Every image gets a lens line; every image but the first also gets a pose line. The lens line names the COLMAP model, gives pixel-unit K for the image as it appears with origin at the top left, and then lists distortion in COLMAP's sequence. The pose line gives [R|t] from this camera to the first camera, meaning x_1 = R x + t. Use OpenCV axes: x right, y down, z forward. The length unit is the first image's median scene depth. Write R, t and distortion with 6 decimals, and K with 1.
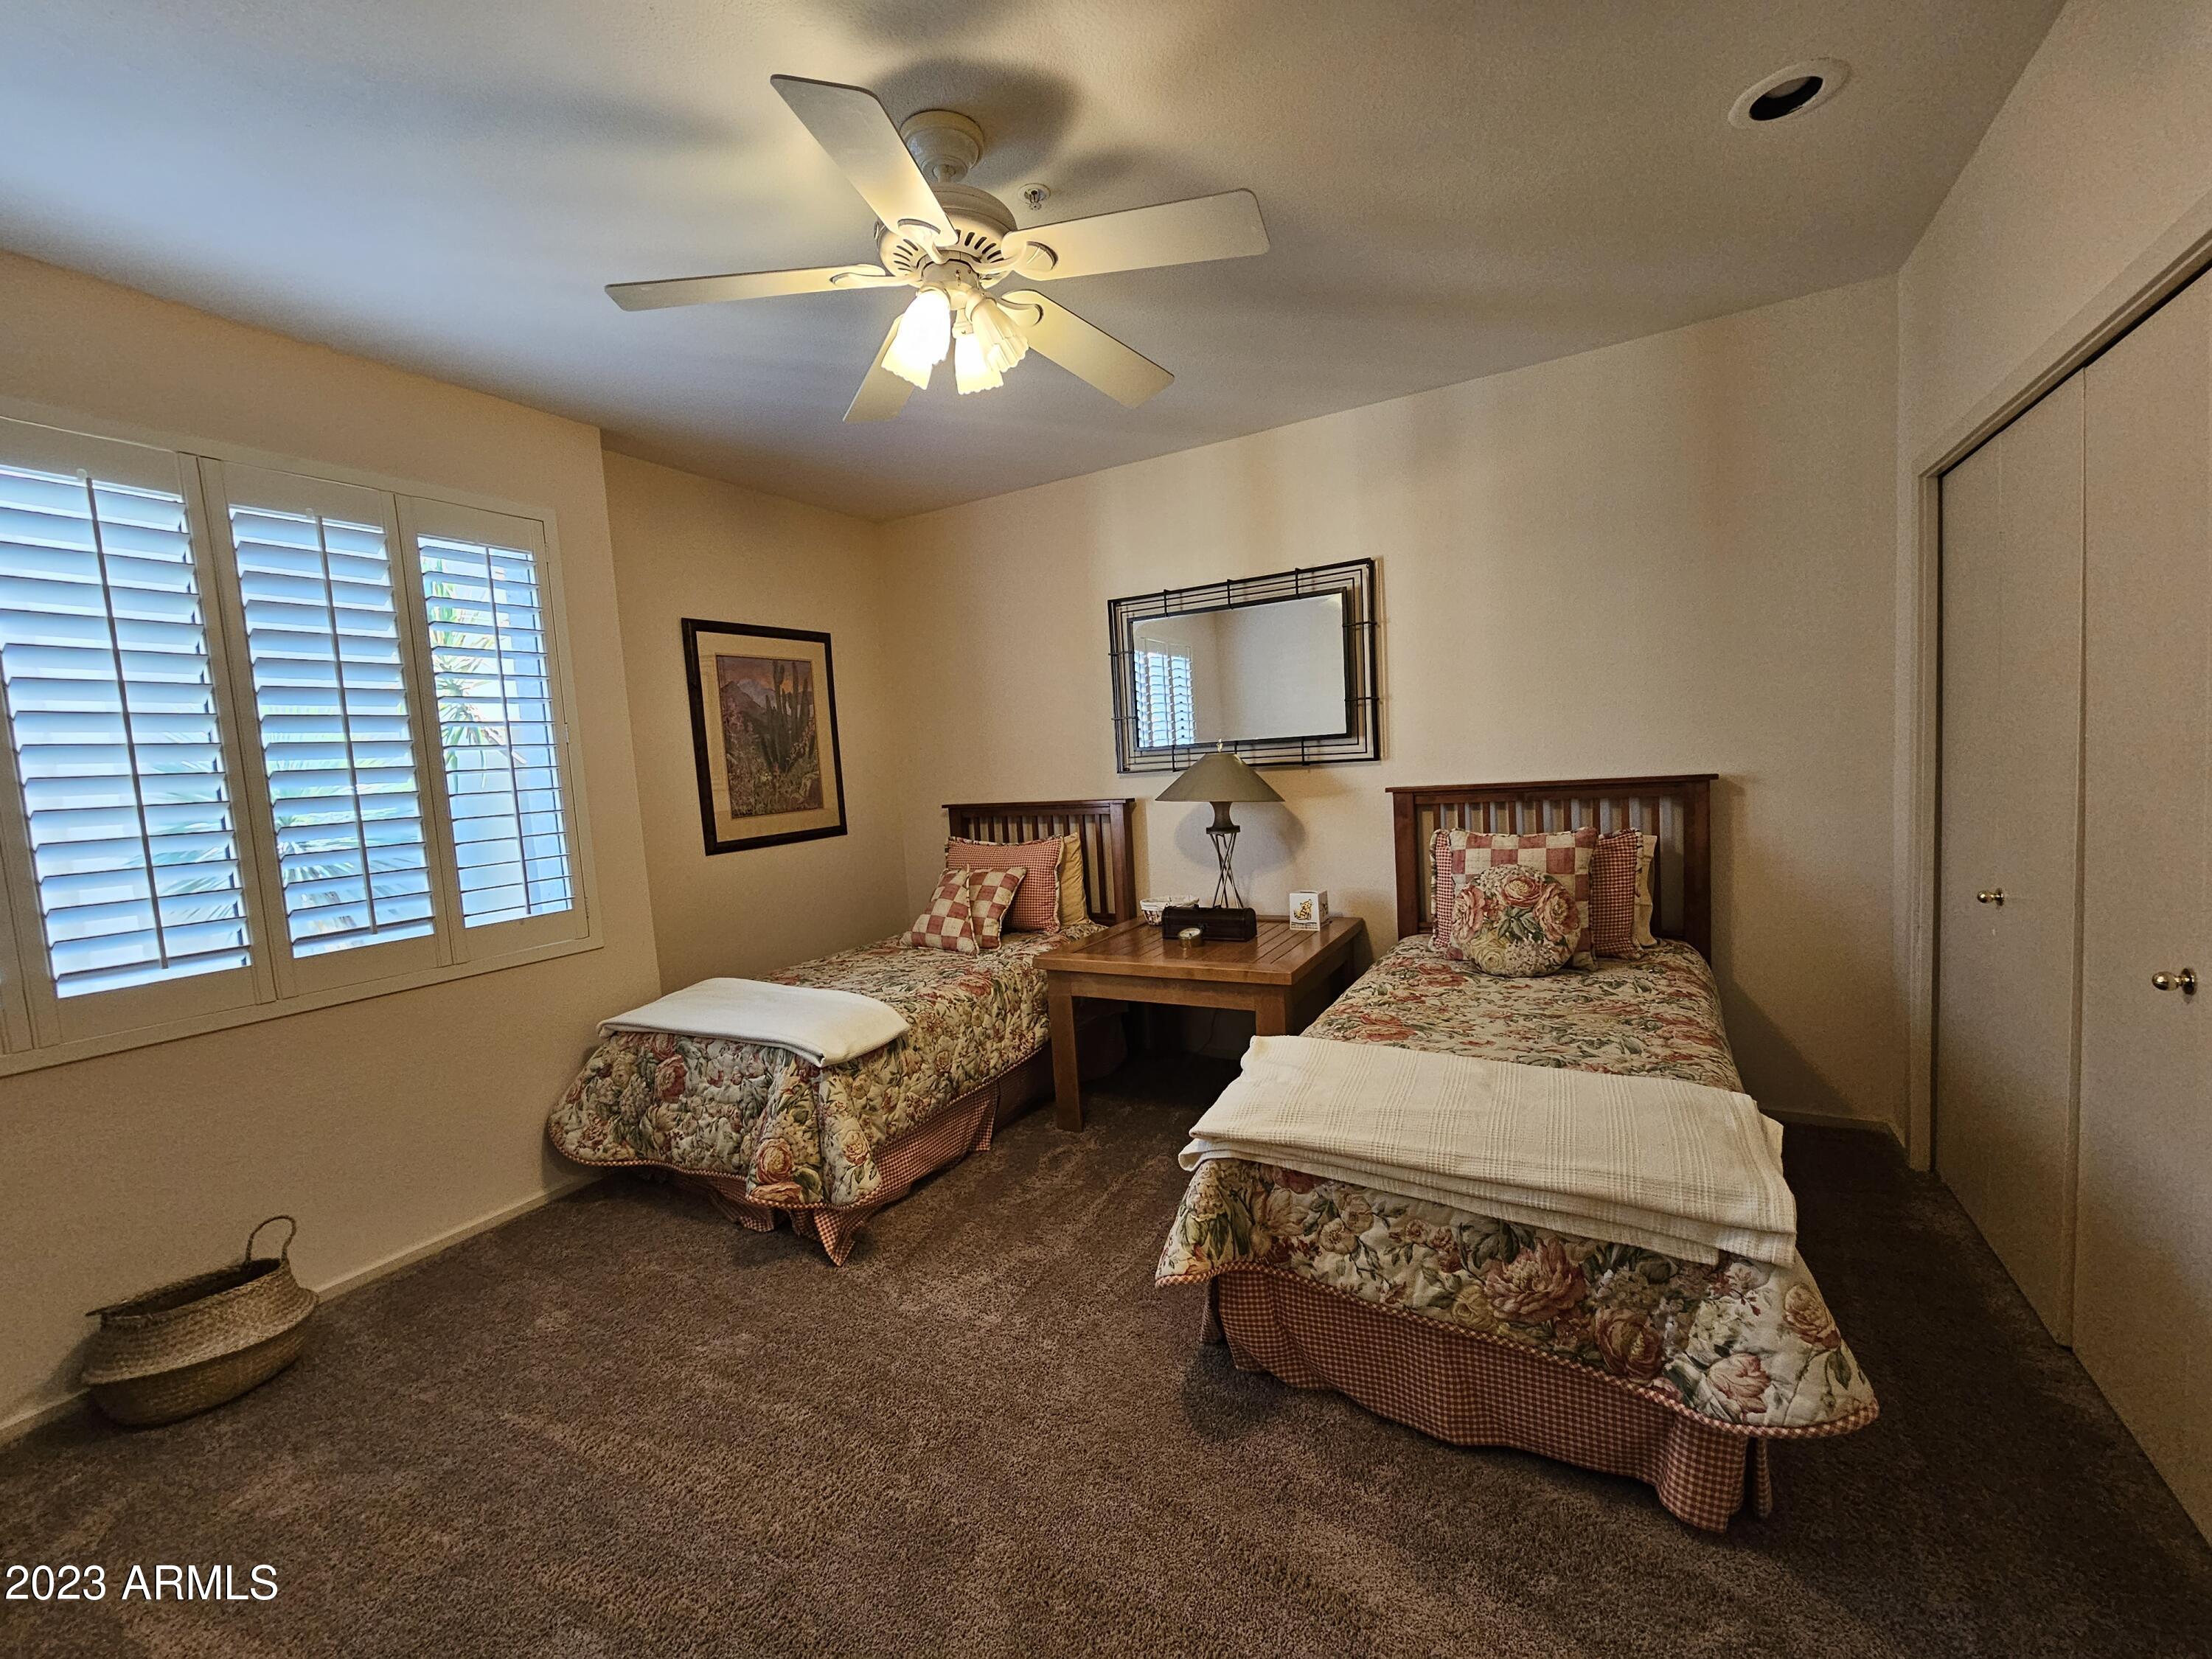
lens RADIAL K [[903.8, 0, 1099.7], [0, 903.8, 829.8], [0, 0, 1]] dist [-0.000623, 0.000110]
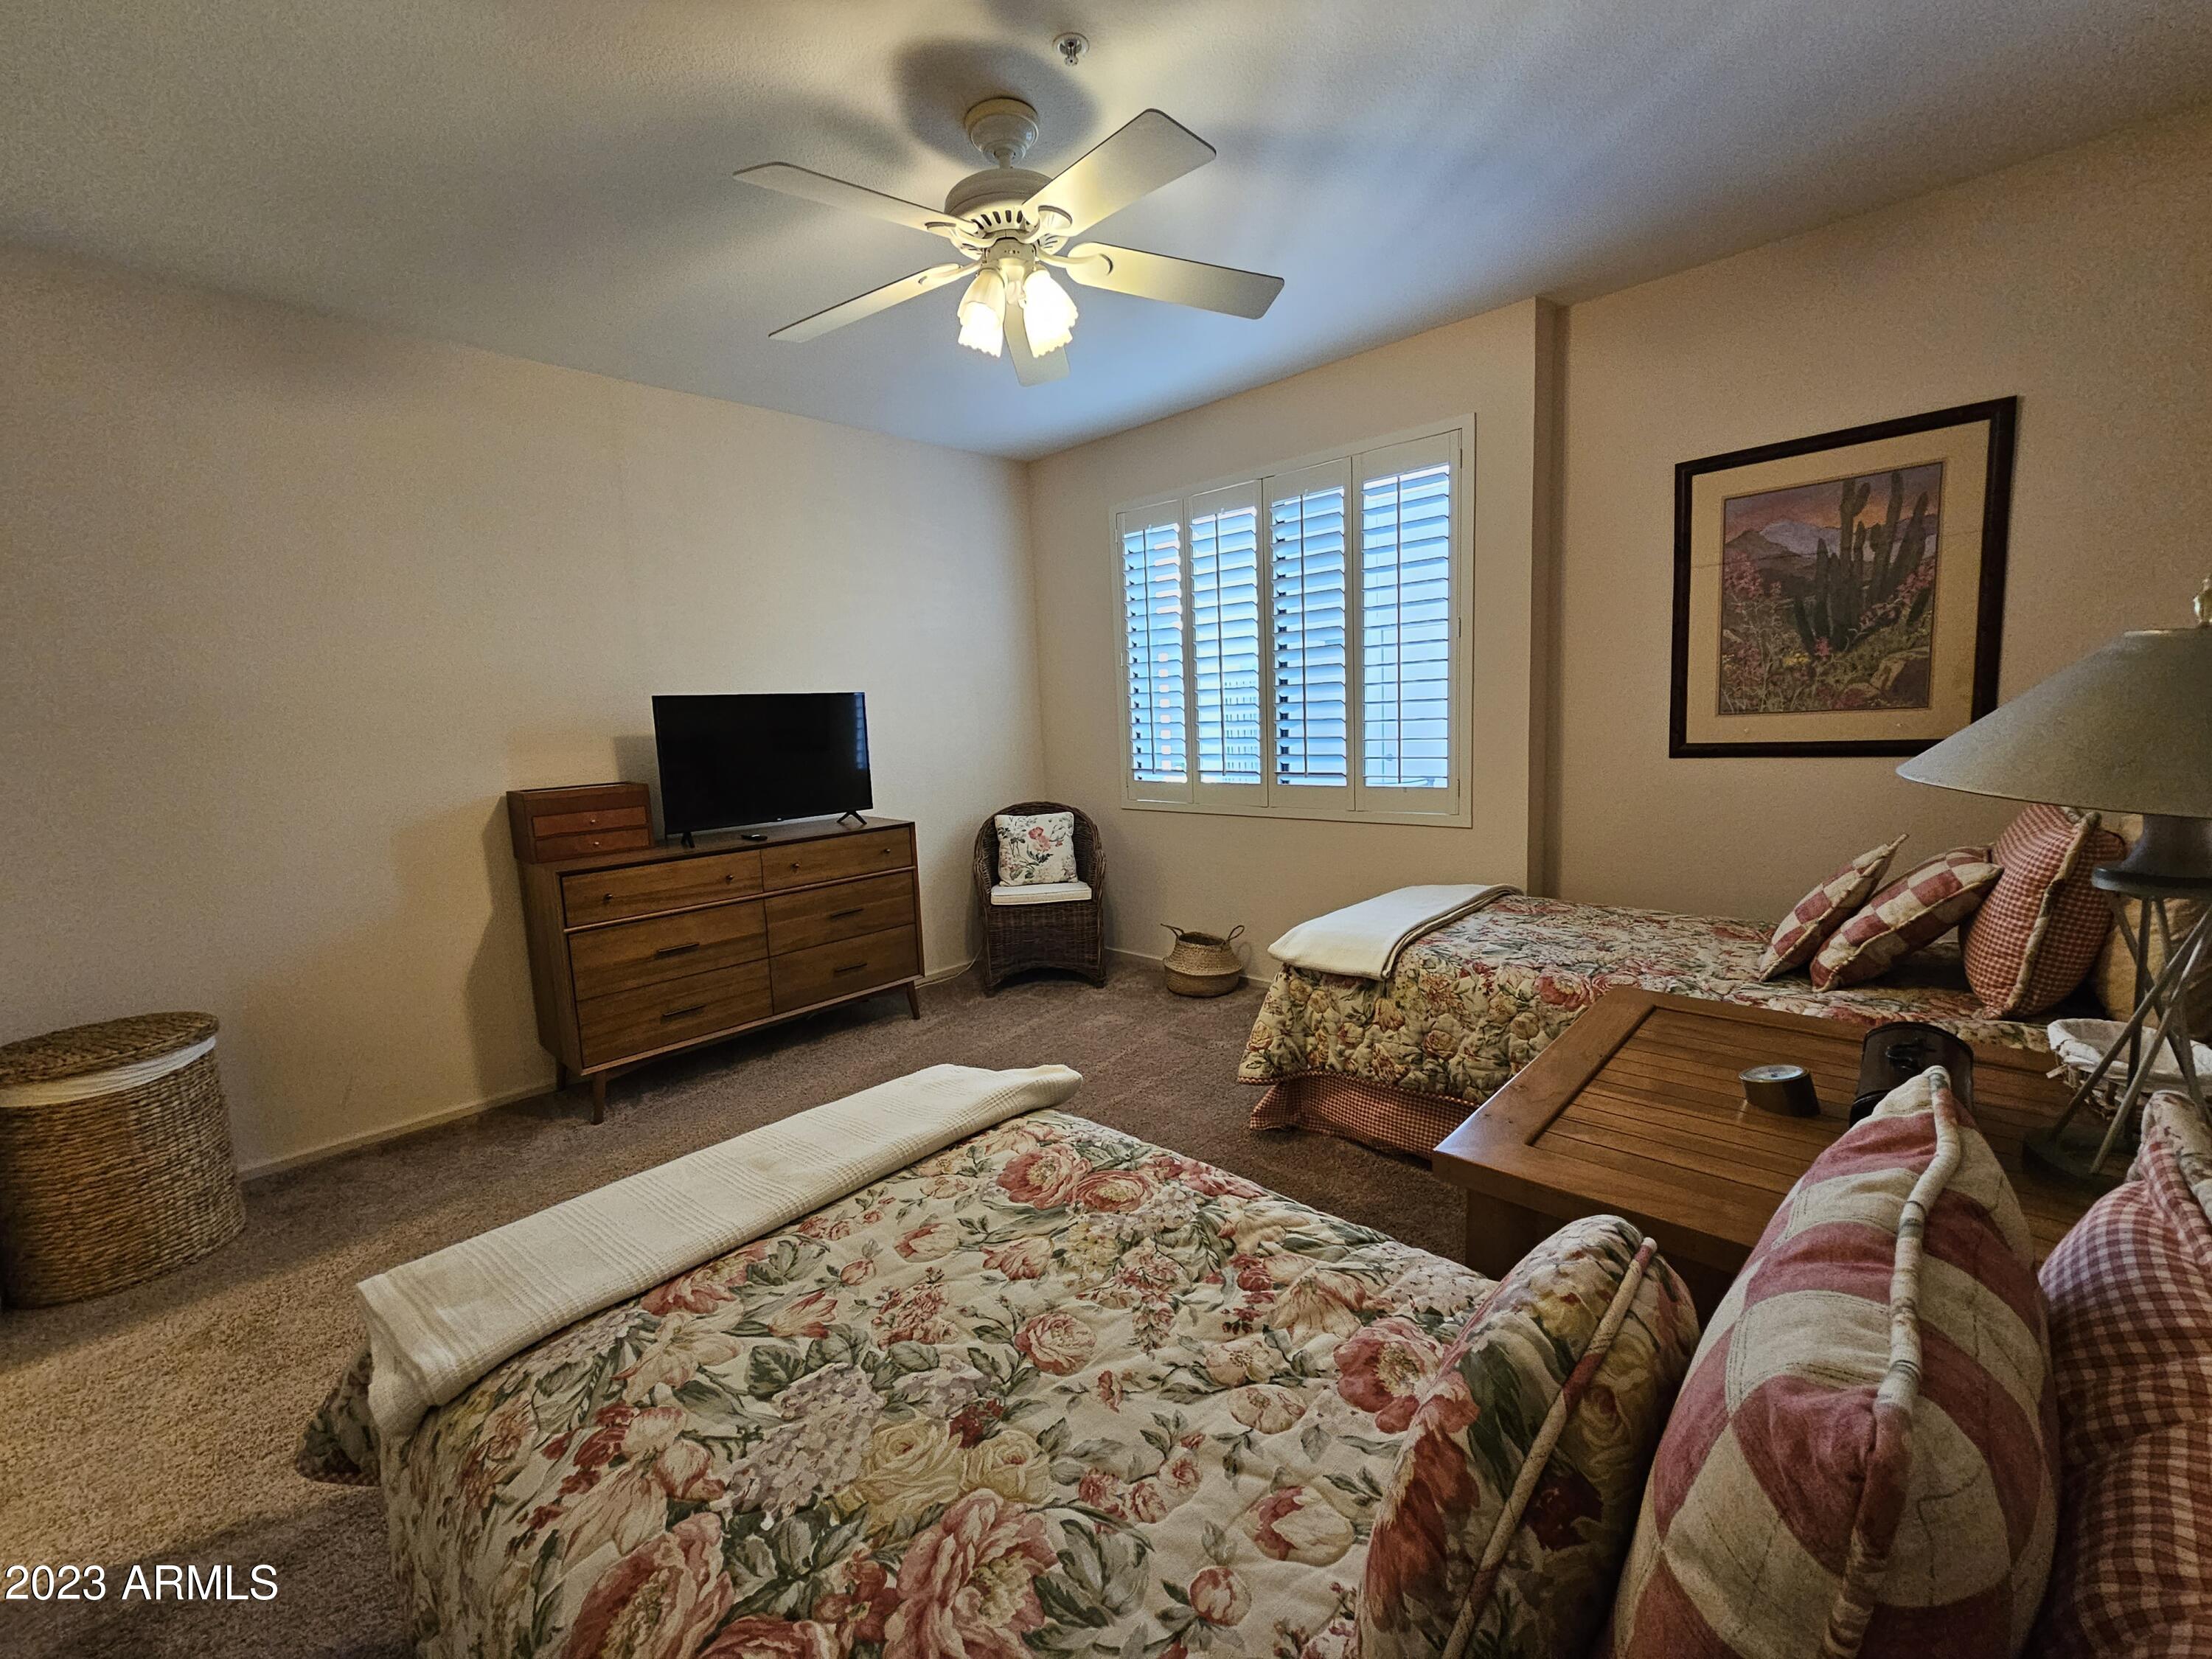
lens RADIAL K [[903.8, 0, 1101.8], [0, 903.8, 829.1], [0, 0, 1]] dist [-0.000623, 0.000110]
pose [[-0.231911, 0.200071, -0.951940, 0.663627], [-0.010266, 0.978062, 0.208062, -0.101166], [0.972683, 0.058024, -0.224769, 0.924376]]
